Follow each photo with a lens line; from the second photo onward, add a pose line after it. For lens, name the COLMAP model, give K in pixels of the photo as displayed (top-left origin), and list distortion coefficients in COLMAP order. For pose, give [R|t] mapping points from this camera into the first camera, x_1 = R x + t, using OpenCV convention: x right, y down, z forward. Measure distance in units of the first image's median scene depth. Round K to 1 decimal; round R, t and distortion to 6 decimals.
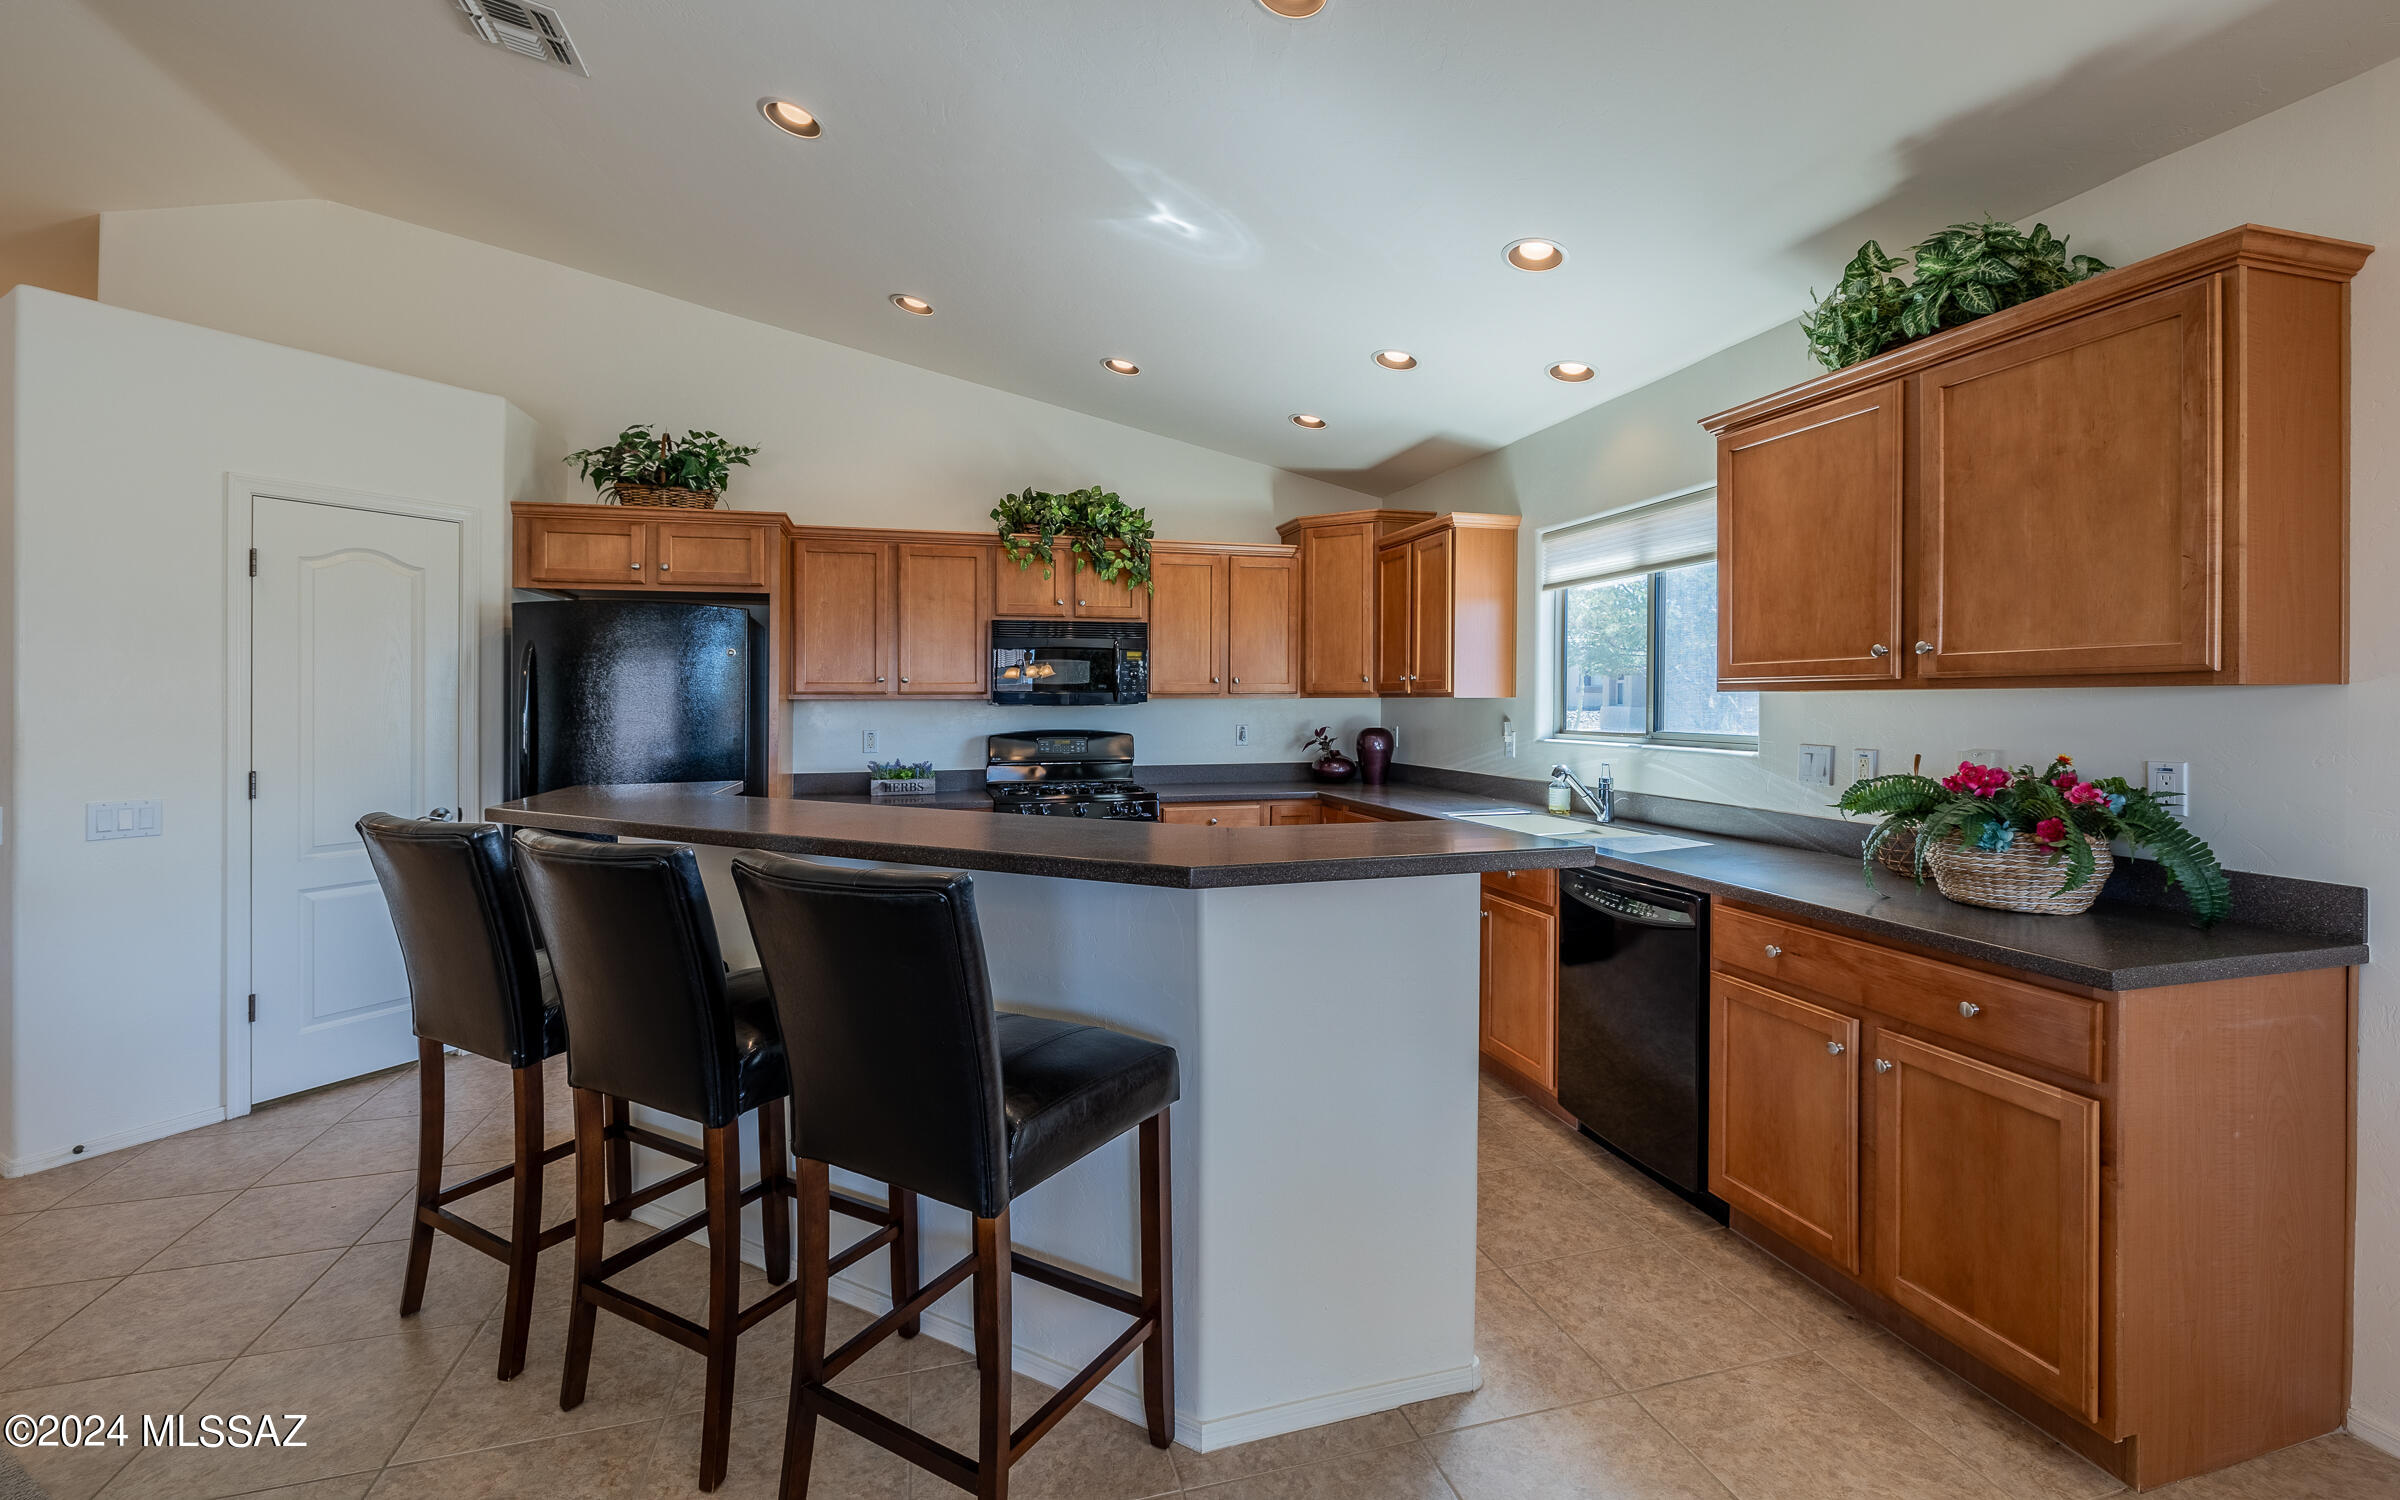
lens RADIAL K [[1028.6, 0, 1198.0], [0, 1028.6, 694.5], [0, 0, 1]] dist [-0.003003, 0.000263]
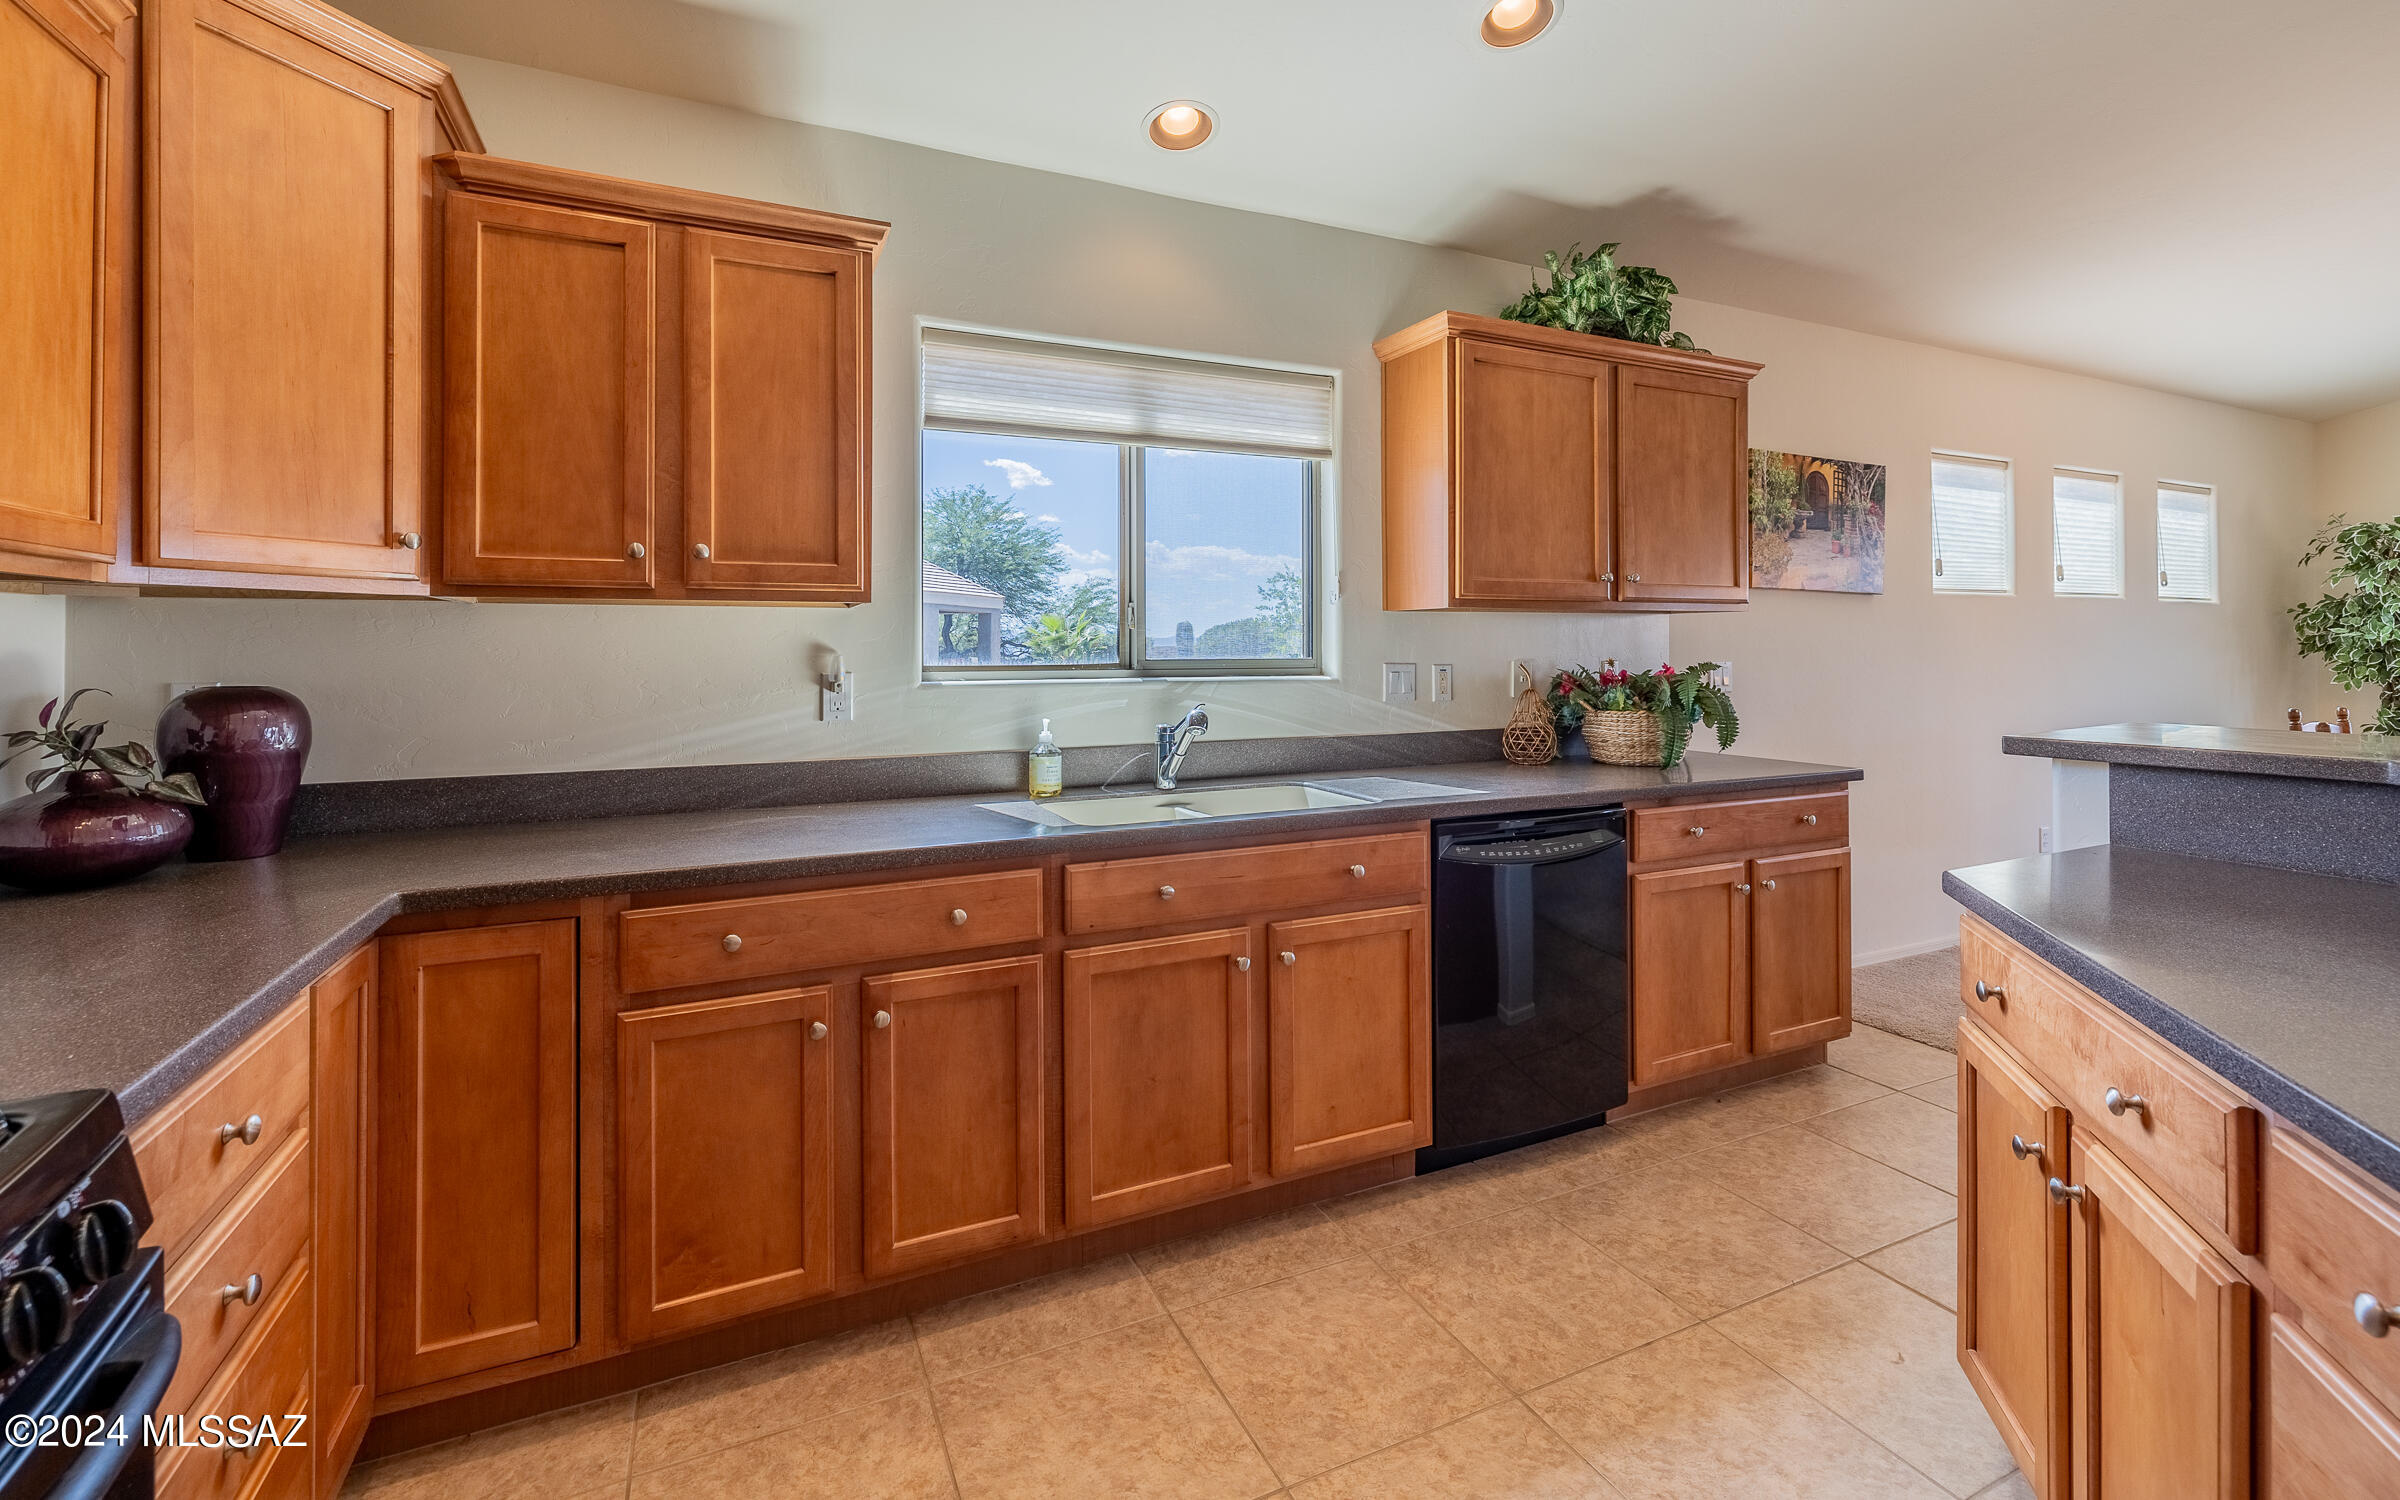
lens RADIAL K [[1028.6, 0, 1195.0], [0, 1028.6, 660.4], [0, 0, 1]] dist [-0.003003, 0.000263]
pose [[-0.171206, -0.007886, 0.985204, -0.226339], [-0.002249, 0.999968, 0.007613, 0.023080], [-0.985233, -0.000912, -0.171218, 0.832732]]
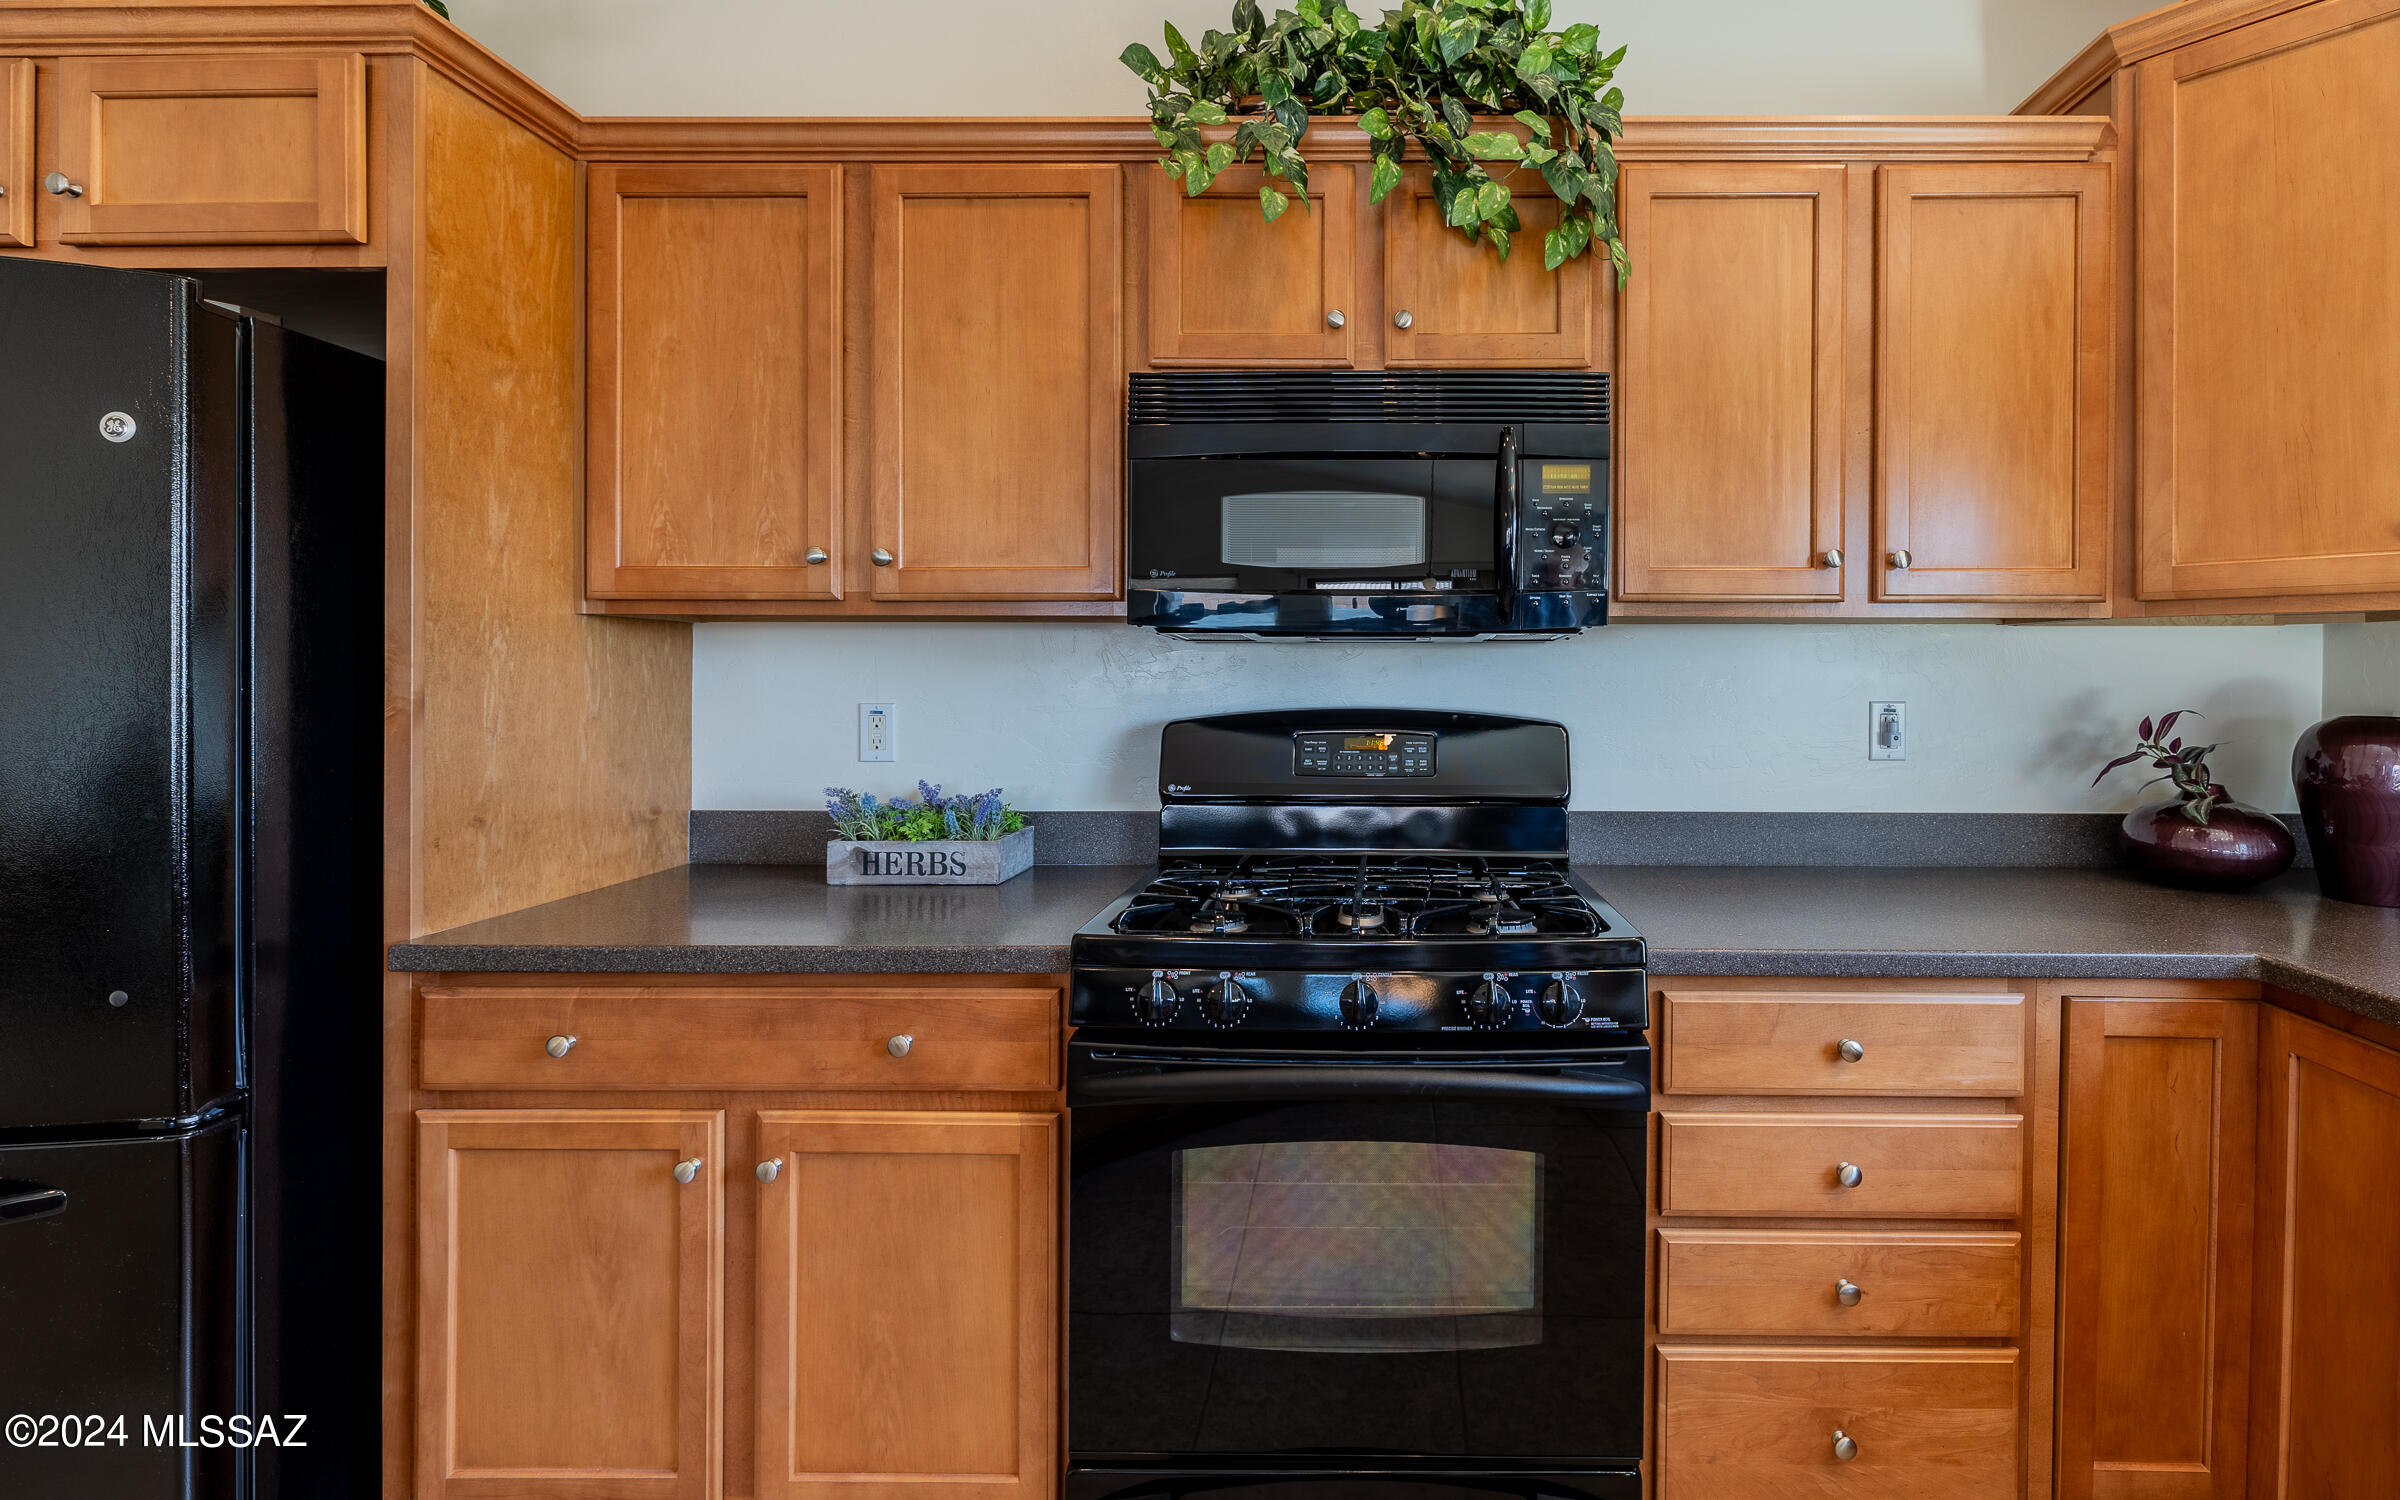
lens RADIAL K [[1028.6, 0, 1355.8], [0, 1028.6, 693.2], [0, 0, 1]] dist [-0.003003, 0.000263]
pose [[0.963994, 0.010503, -0.265715, -0.040974], [-0.003293, 0.999615, 0.027568, 0.020234], [0.265903, -0.025701, 0.963657, 0.694977]]
